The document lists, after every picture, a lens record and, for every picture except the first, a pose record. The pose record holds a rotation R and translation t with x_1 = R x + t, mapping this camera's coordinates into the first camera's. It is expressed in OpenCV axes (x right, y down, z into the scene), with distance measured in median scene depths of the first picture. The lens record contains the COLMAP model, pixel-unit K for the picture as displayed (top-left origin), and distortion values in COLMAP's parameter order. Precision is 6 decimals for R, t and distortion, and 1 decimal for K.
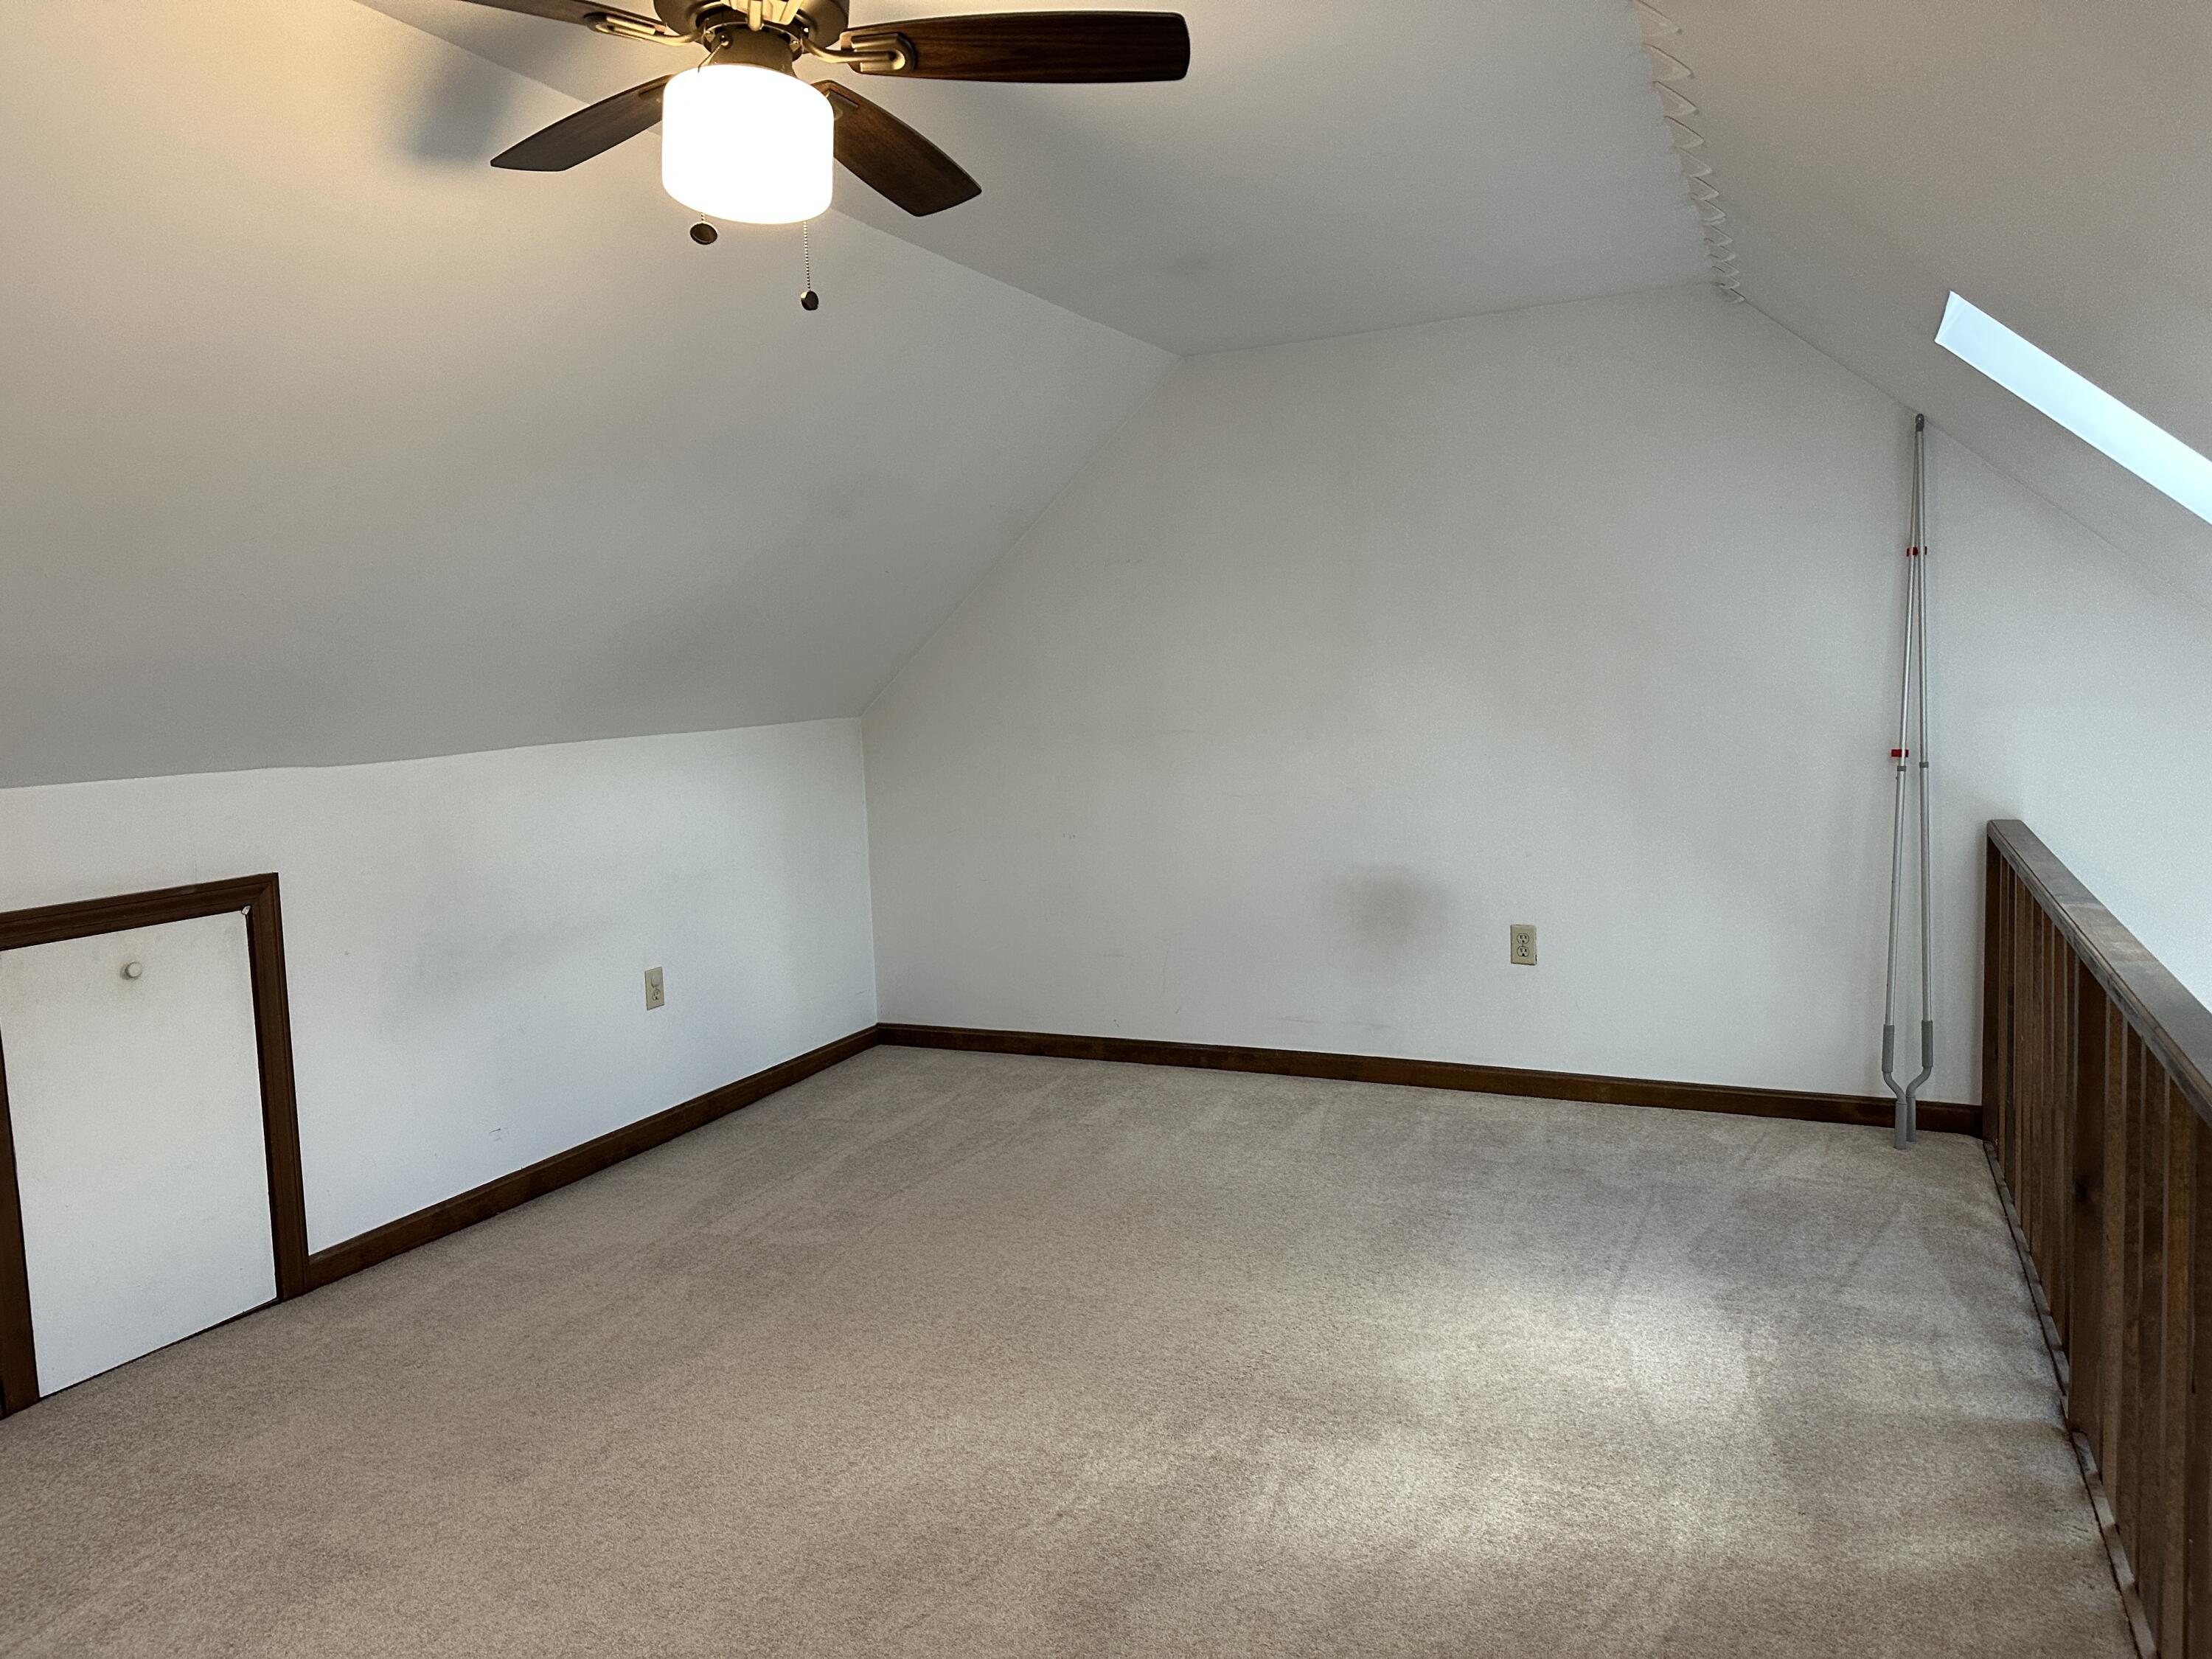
lens RADIAL K [[1544.1, 0, 1099.0], [0, 1544.1, 823.8], [0, 0, 1]] dist [0.018387, -0.001418]
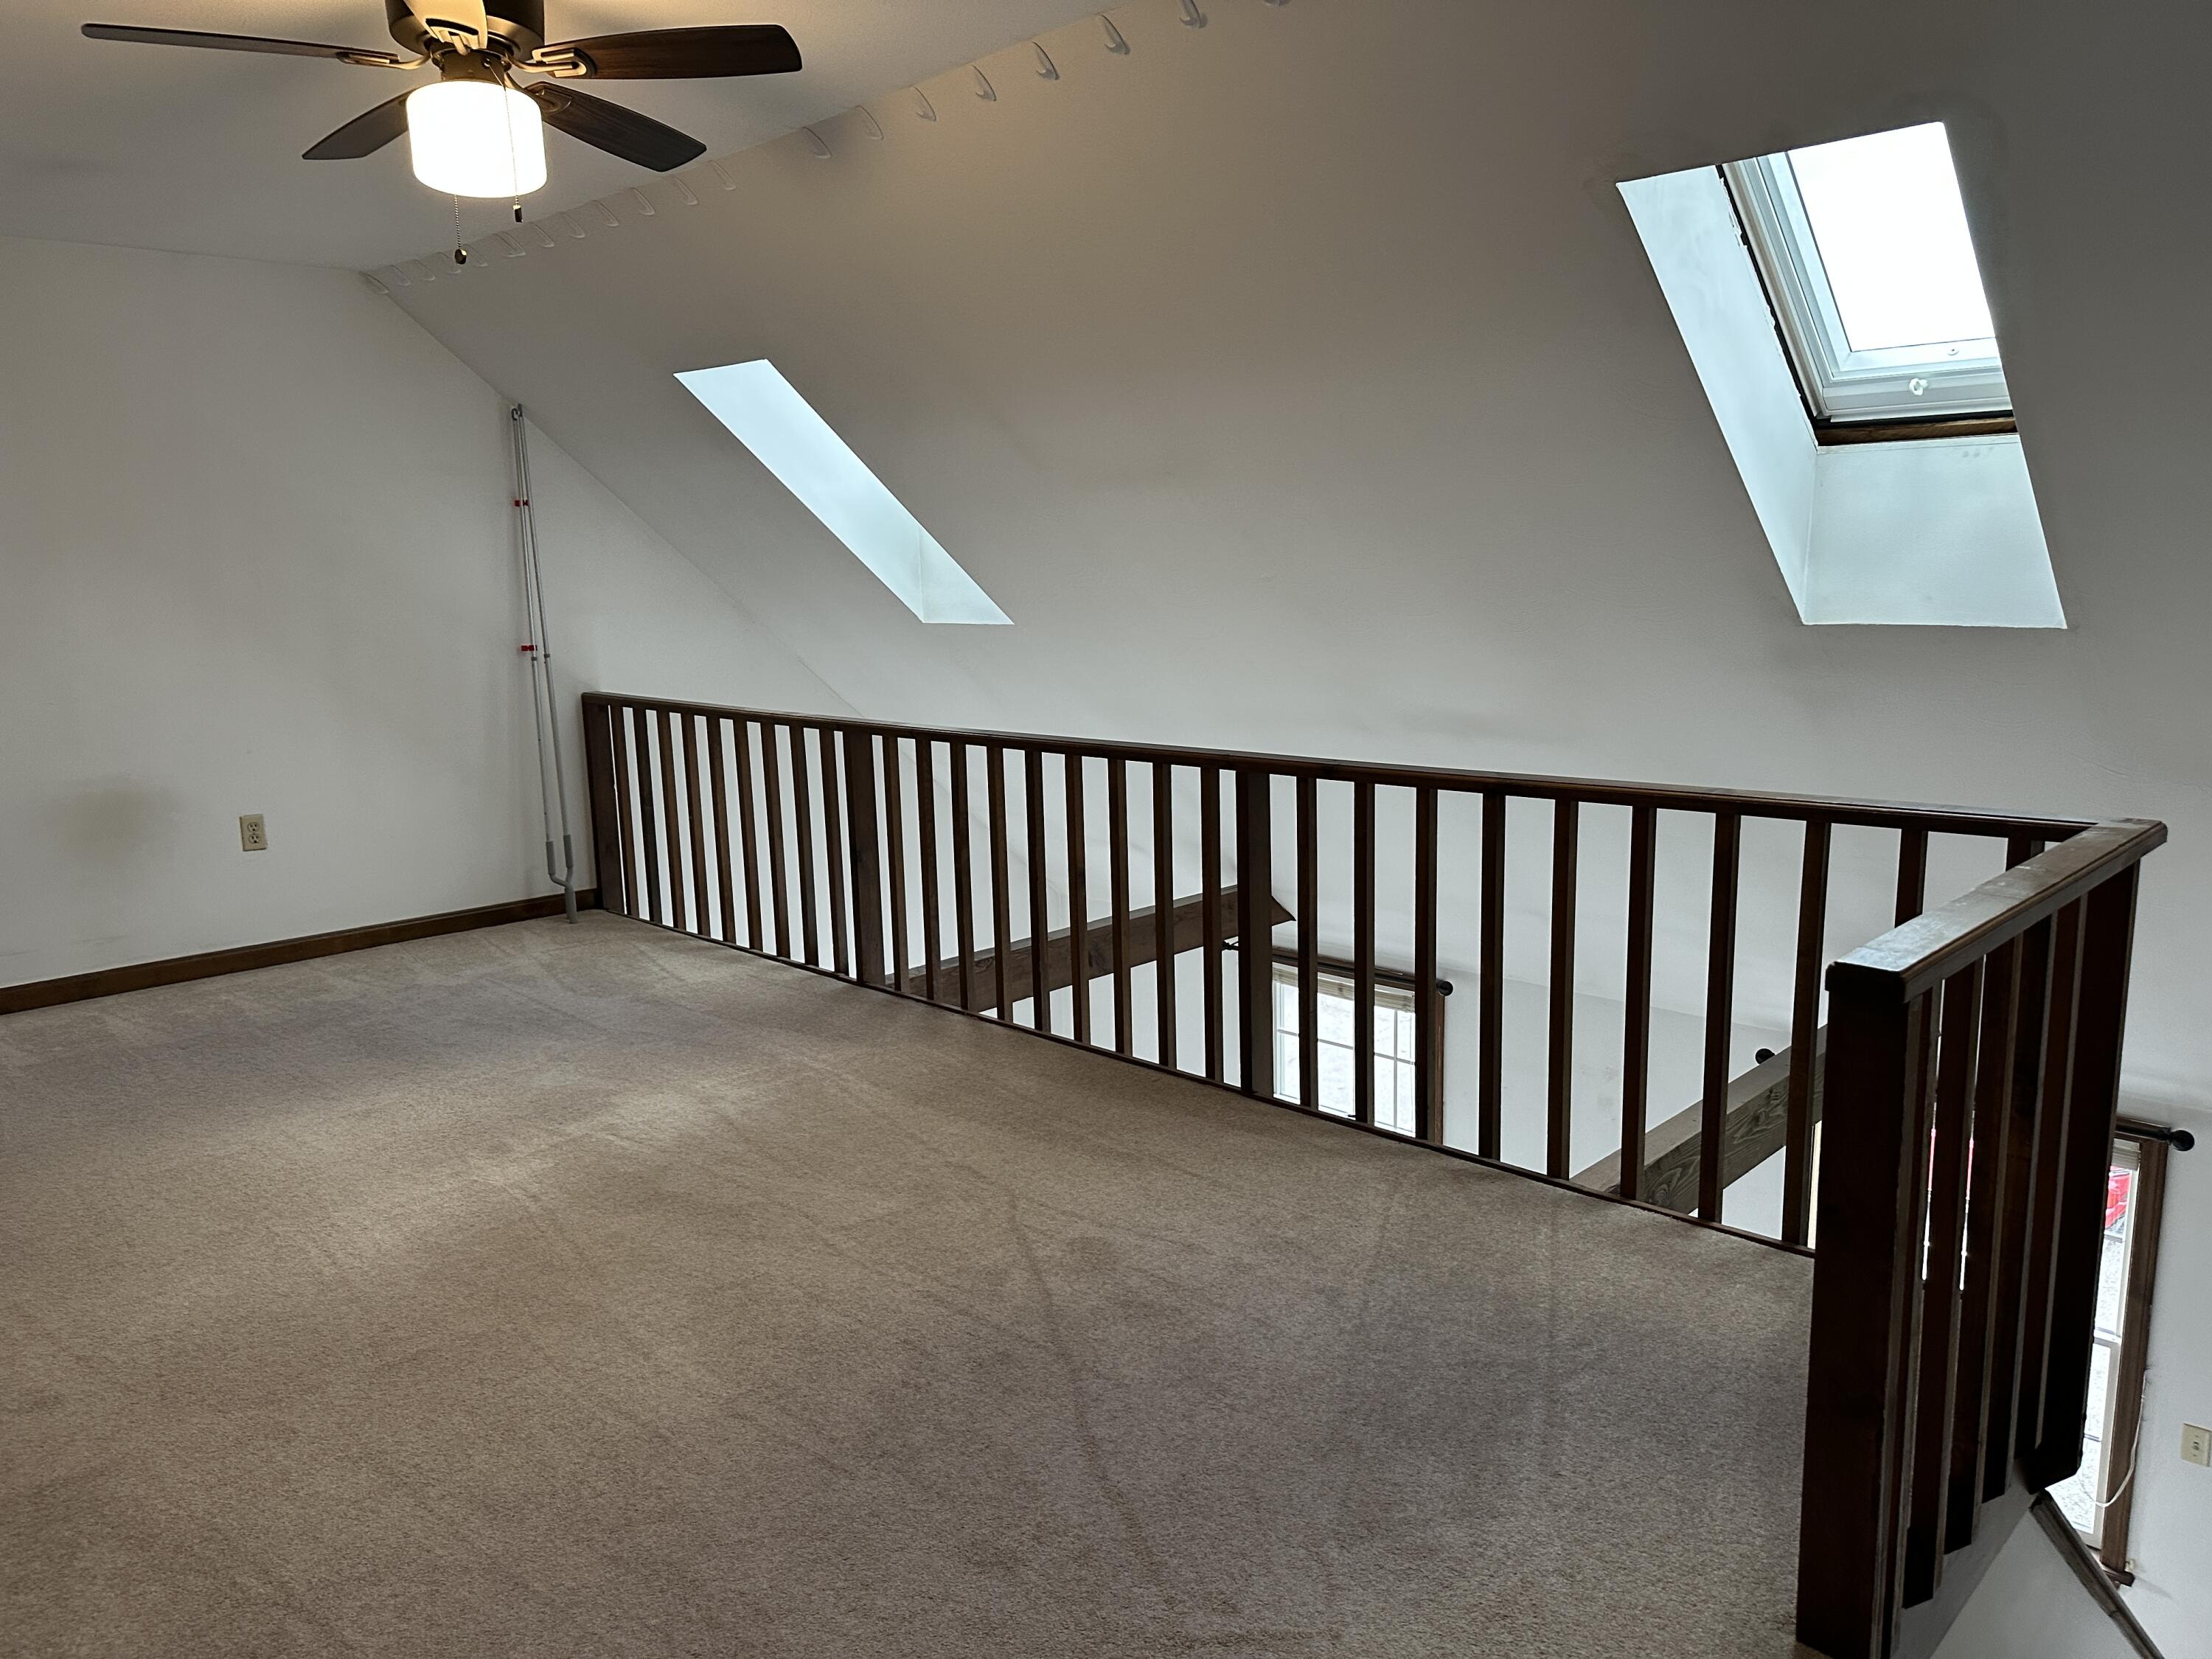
lens RADIAL K [[1544.1, 0, 1116.5], [0, 1544.1, 834.8], [0, 0, 1]] dist [0.018387, -0.001418]
pose [[0.331283, -0.132024, 0.934249, -0.645449], [0.103639, 0.989262, 0.103048, 0.032195], [-0.937822, 0.062687, 0.341409, 0.033834]]
